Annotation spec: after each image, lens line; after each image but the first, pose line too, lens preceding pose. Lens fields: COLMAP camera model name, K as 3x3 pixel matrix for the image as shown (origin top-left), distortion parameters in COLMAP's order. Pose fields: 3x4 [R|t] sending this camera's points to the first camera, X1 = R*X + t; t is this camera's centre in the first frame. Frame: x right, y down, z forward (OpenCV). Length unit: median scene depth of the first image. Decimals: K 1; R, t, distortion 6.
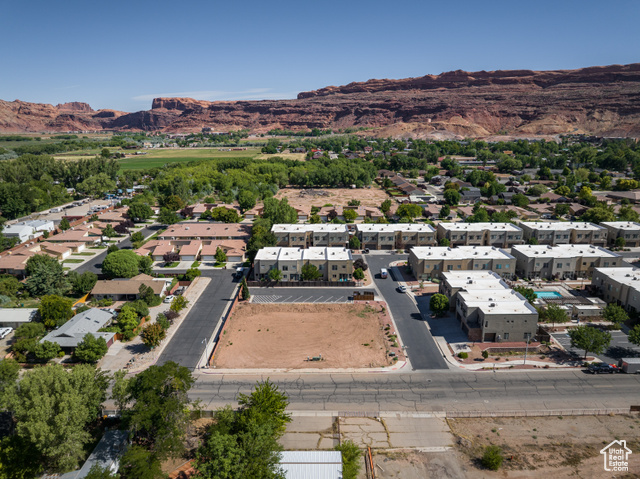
lens RADIAL K [[451.0, 0, 320.0], [0, 451.0, 239.5], [0, 0, 1]] dist [-0.051143, 0.020357]
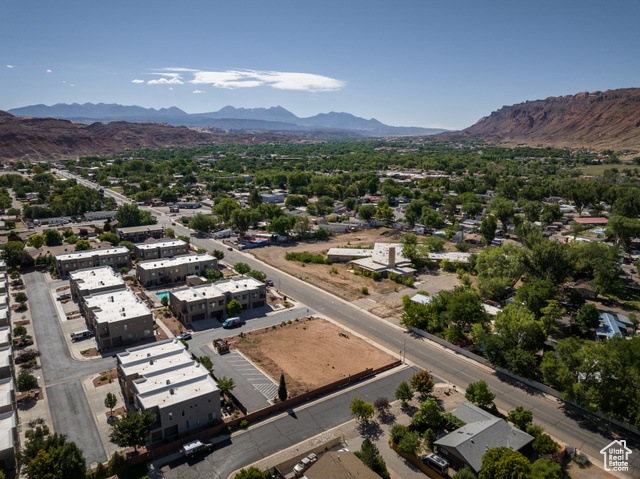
lens RADIAL K [[451.0, 0, 320.0], [0, 451.0, 239.5], [0, 0, 1]] dist [-0.051143, 0.020357]
pose [[-0.576716, -0.171897, 0.798655, -0.071330], [0.204085, 0.916301, 0.344590, -0.035192], [-0.791042, 0.361724, -0.493364, 0.111868]]
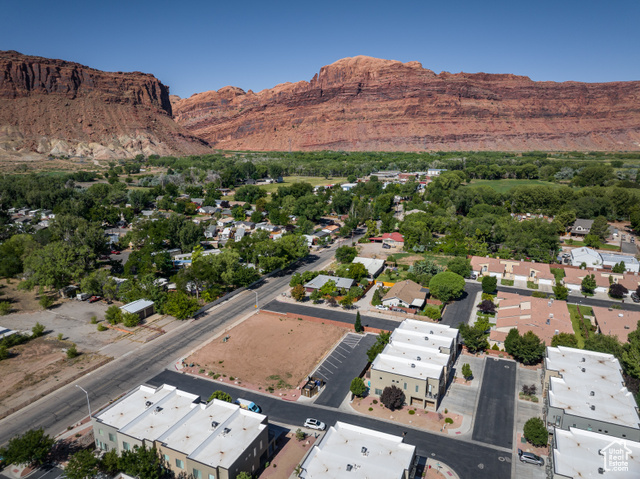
lens RADIAL K [[451.0, 0, 320.0], [0, 451.0, 239.5], [0, 0, 1]] dist [-0.051143, 0.020357]
pose [[-0.412143, 0.209931, -0.886604, 0.068638], [-0.230815, 0.917294, 0.324494, -0.035100], [0.881398, 0.338380, -0.329601, 0.108019]]
